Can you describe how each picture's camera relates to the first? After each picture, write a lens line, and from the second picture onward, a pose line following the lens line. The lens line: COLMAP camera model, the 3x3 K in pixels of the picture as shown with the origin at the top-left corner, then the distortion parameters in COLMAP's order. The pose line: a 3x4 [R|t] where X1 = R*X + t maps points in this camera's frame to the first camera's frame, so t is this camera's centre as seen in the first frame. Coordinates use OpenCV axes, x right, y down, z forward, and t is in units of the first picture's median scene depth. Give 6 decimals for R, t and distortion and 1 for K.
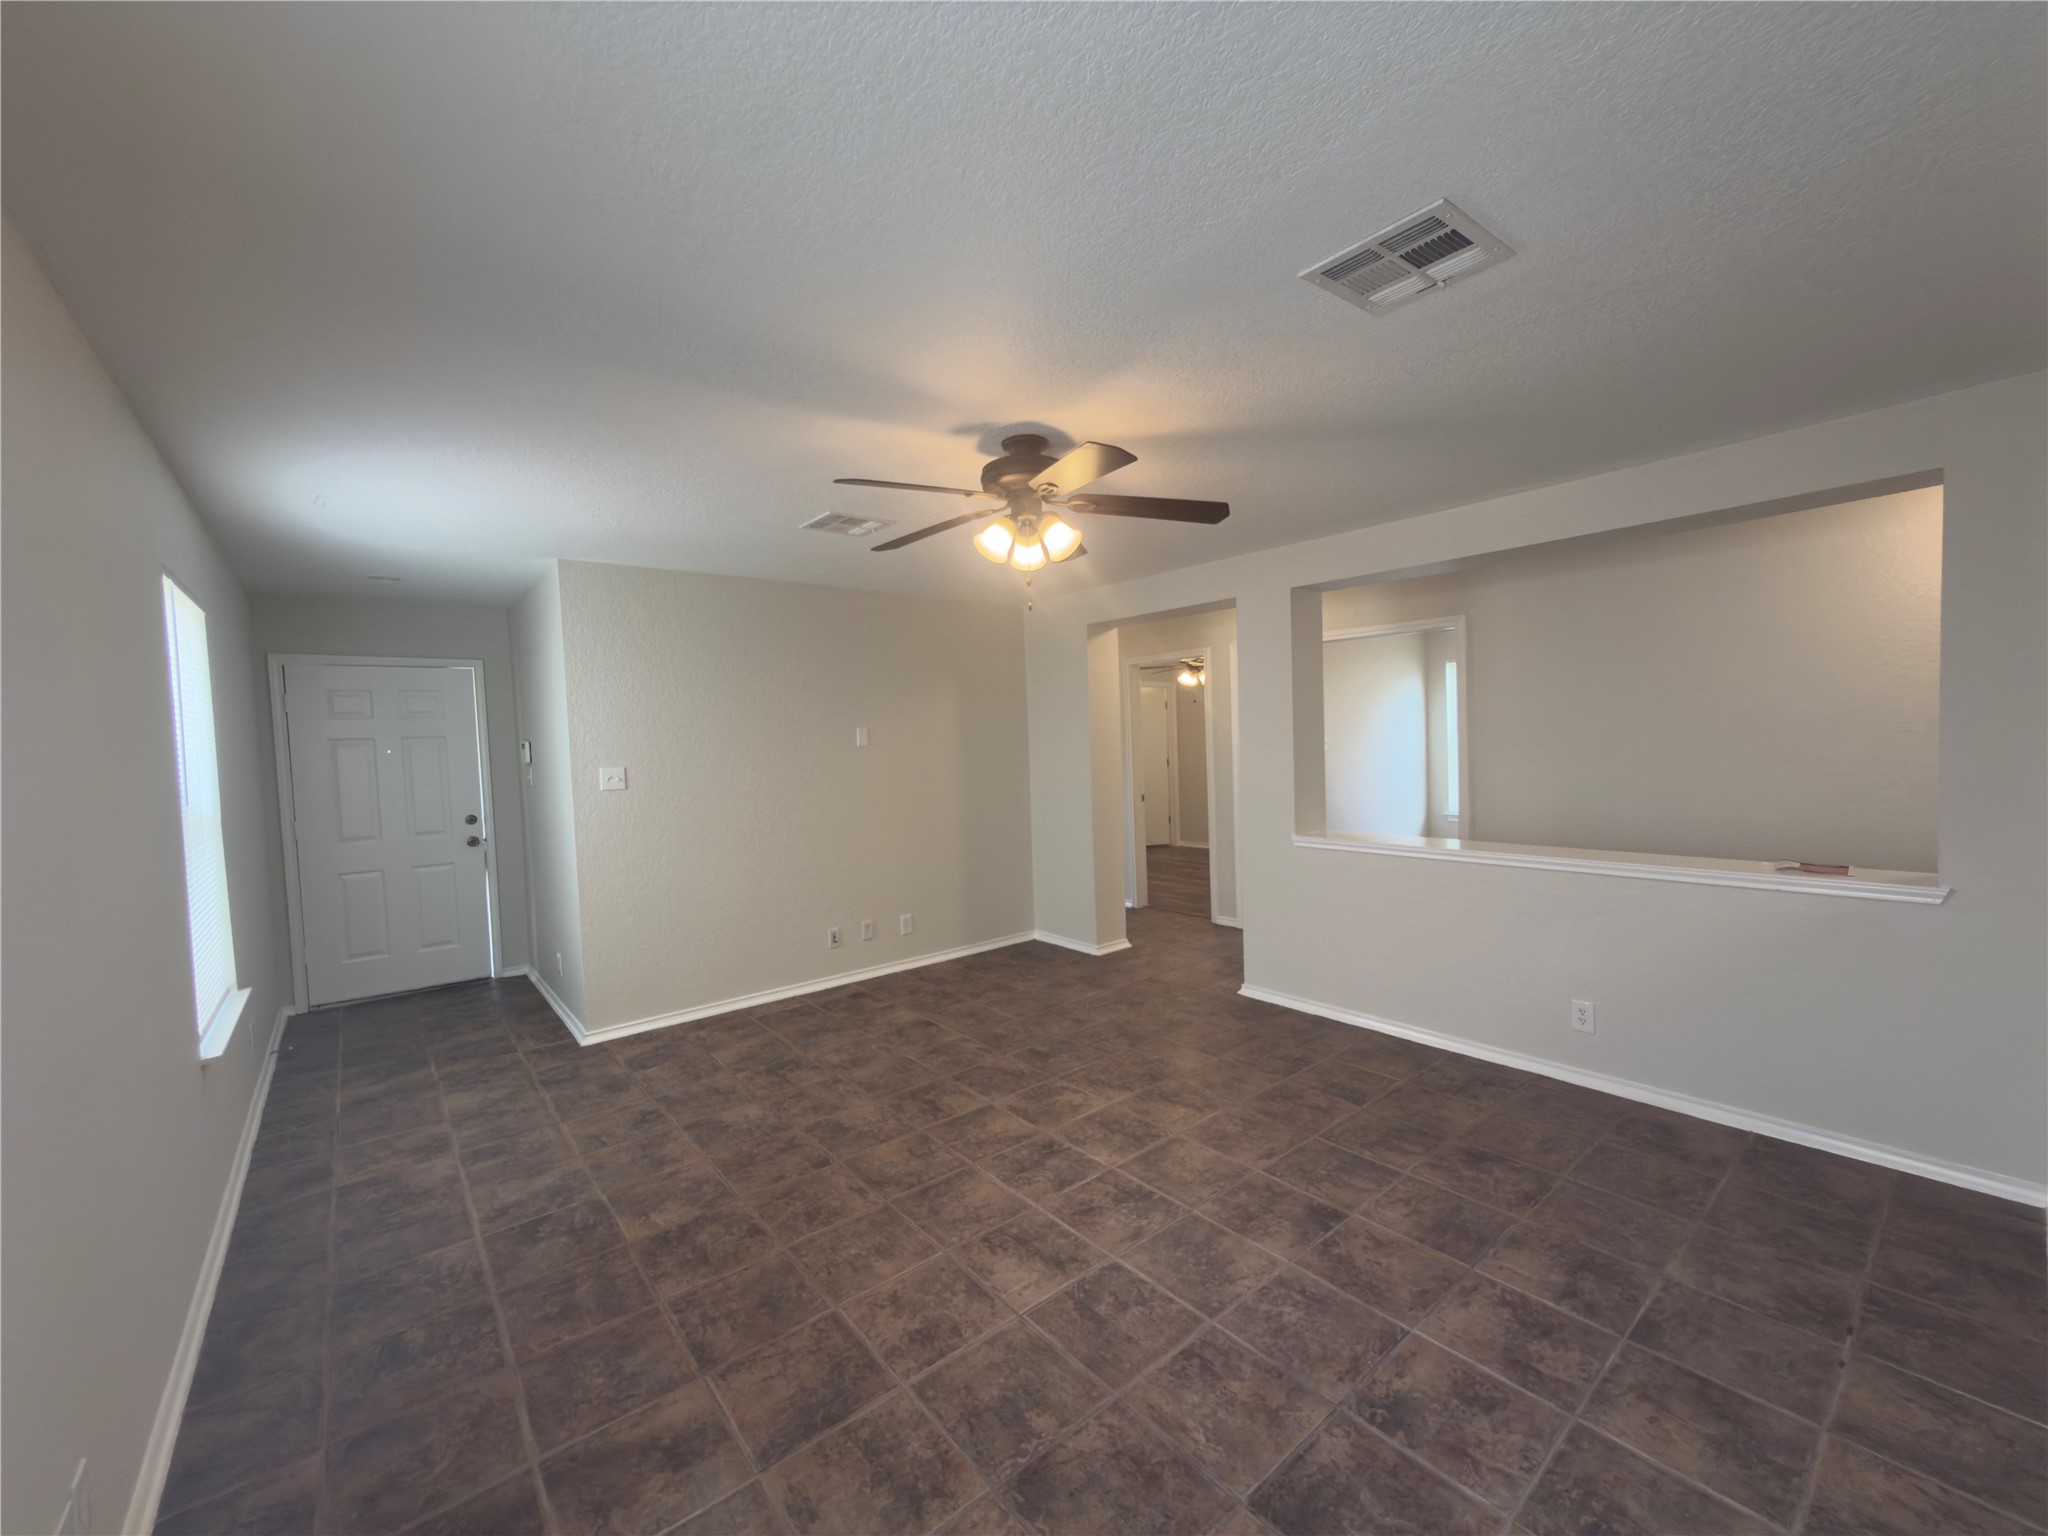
lens RADIAL K [[817.5, 0, 1024.1], [0, 817.5, 765.0], [0, 0, 1]] dist [-0.006314, 0.001069]
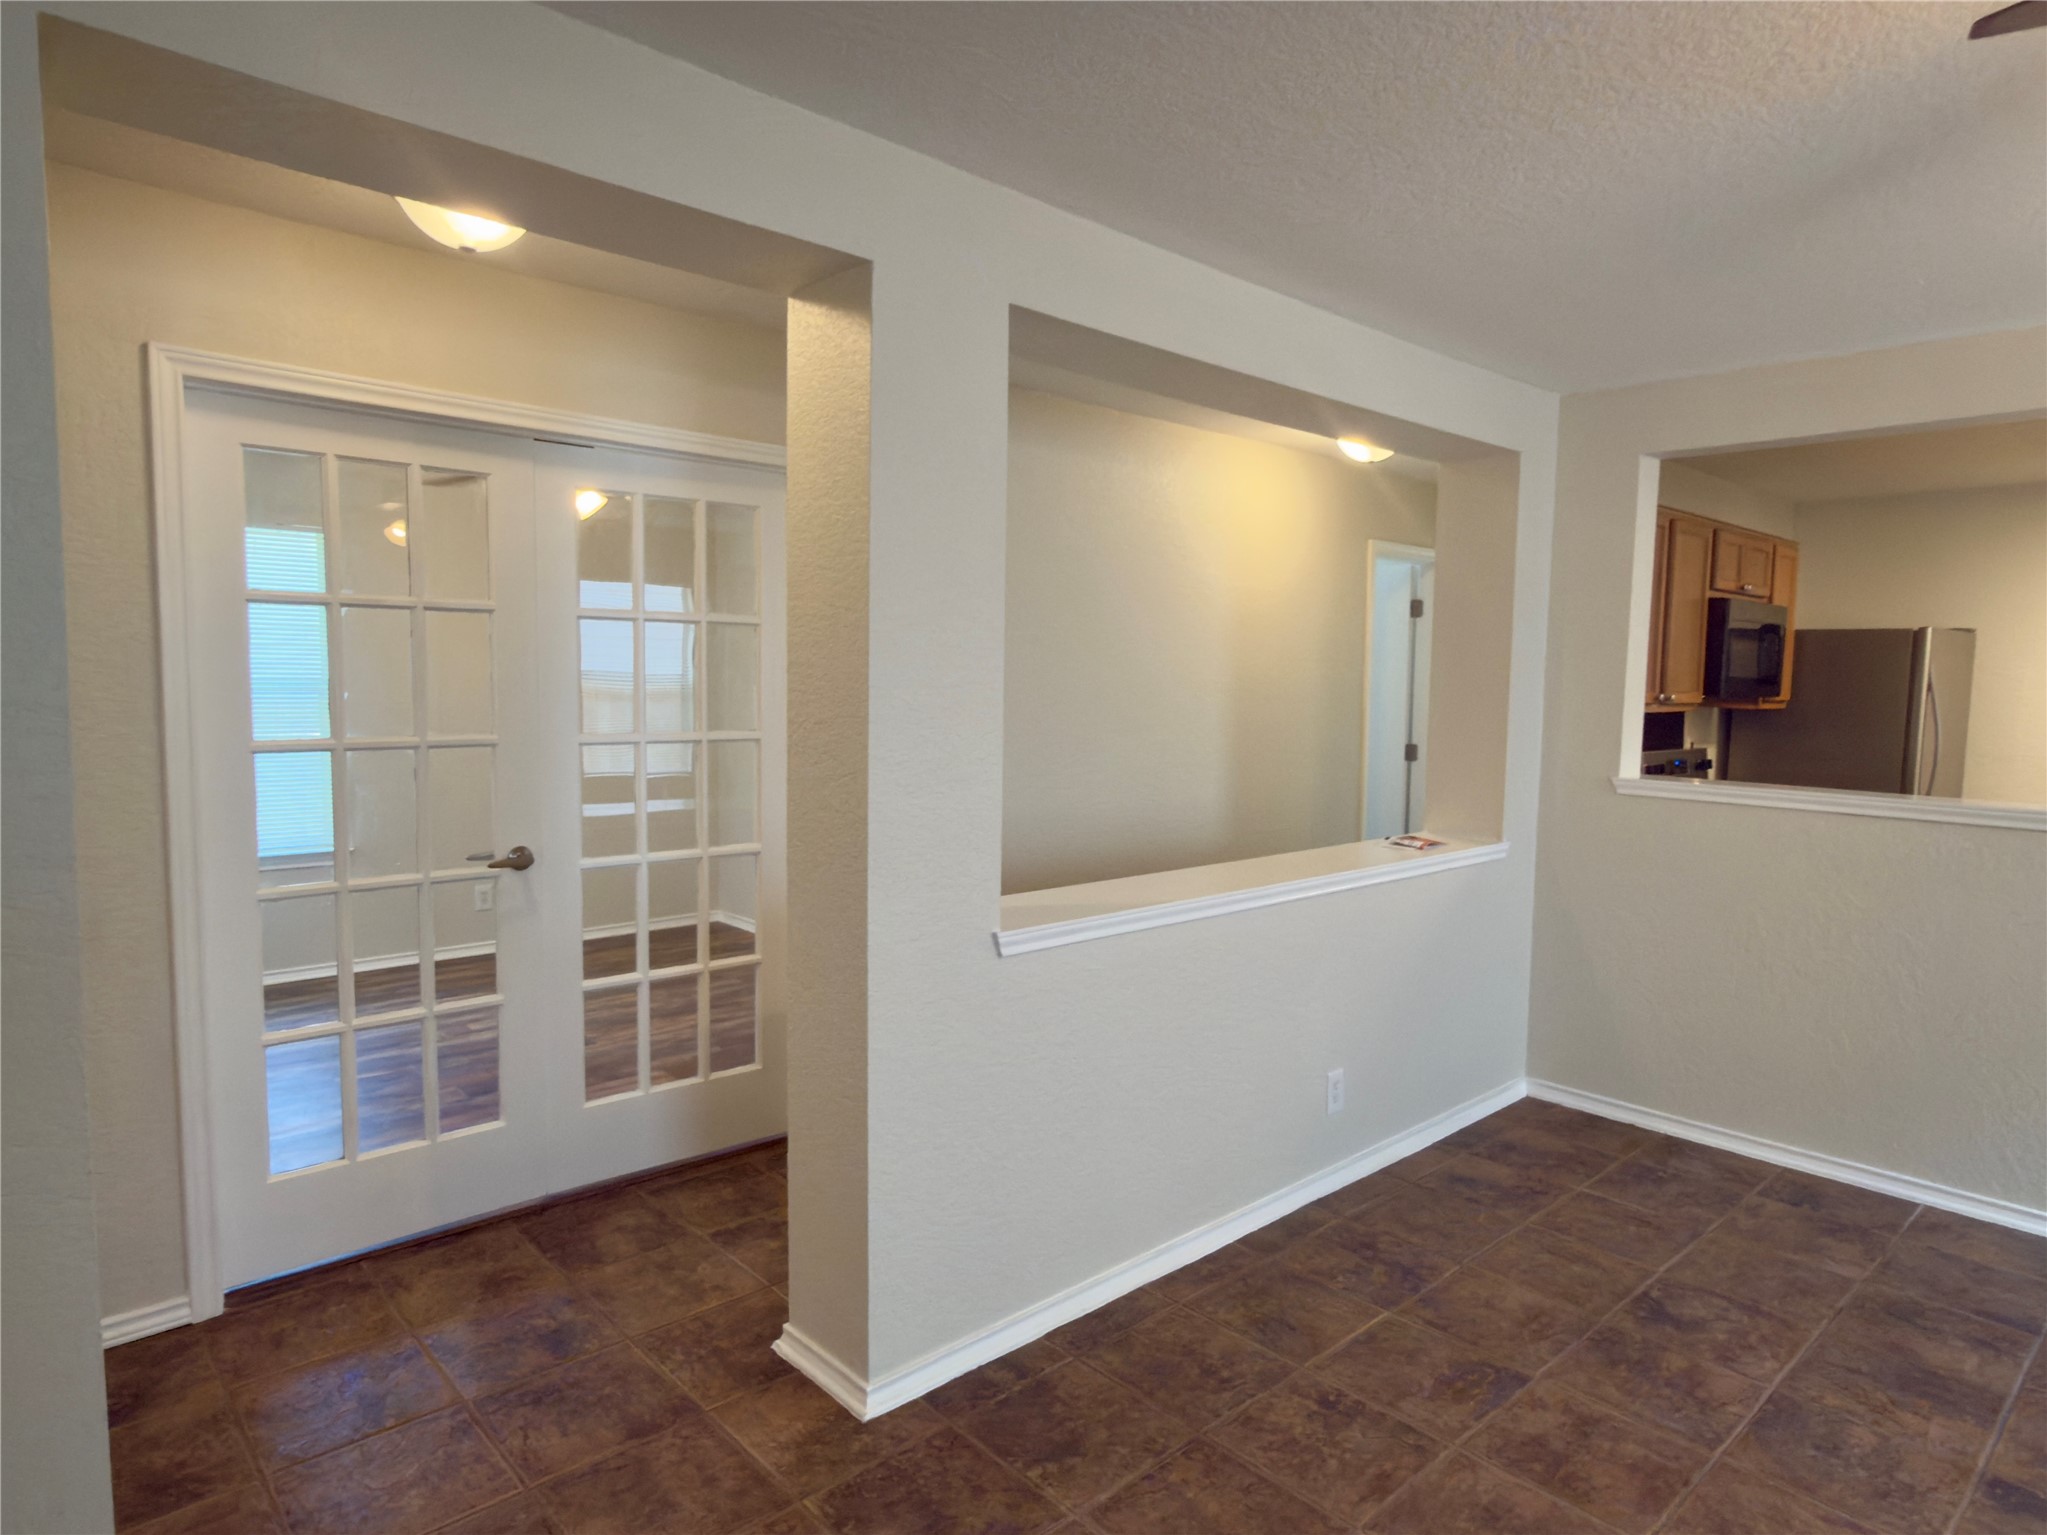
lens RADIAL K [[1201.2, 0, 1020.3], [0, 1201.2, 771.8], [0, 0, 1]] dist [0.002194, -0.002079]
pose [[-0.053068, -0.050122, 0.997332, -0.363322], [0.021307, 0.998455, 0.051313, -0.032516], [-0.998364, 0.023973, -0.051918, 1.452064]]
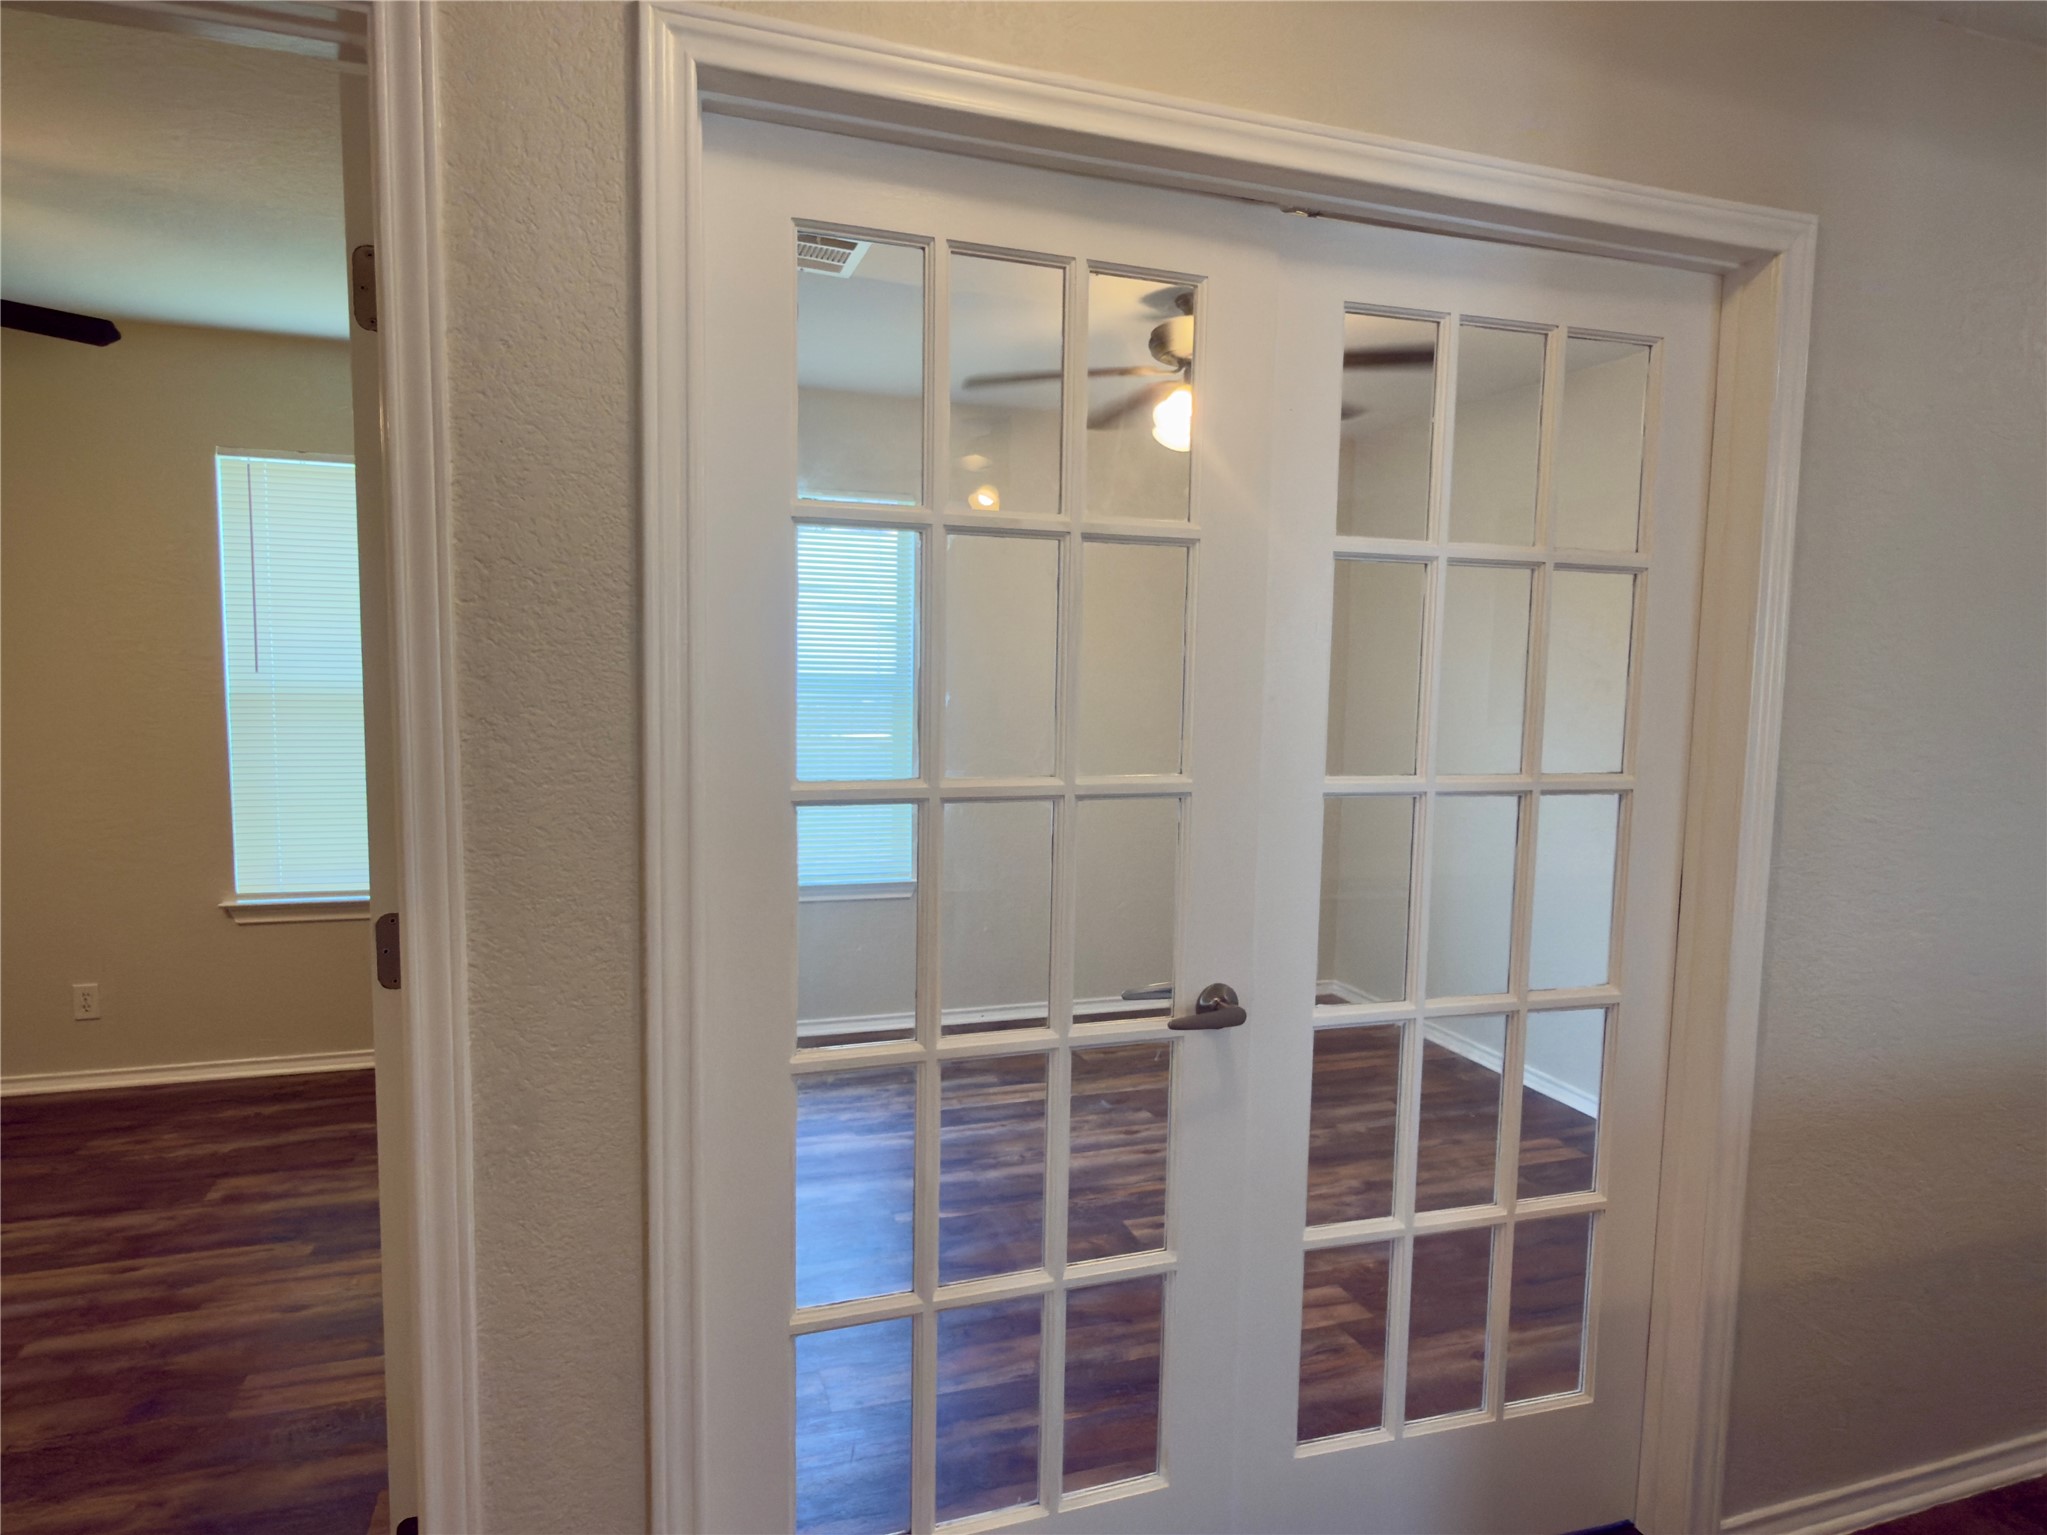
lens RADIAL K [[1201.2, 0, 1014.1], [0, 1201.2, 768.5], [0, 0, 1]] dist [0.002194, -0.002079]
pose [[0.359353, -0.041195, 0.932292, 0.164230], [0.002660, 0.999066, 0.043120, -0.048867], [-0.933198, -0.013016, 0.359127, 1.731581]]
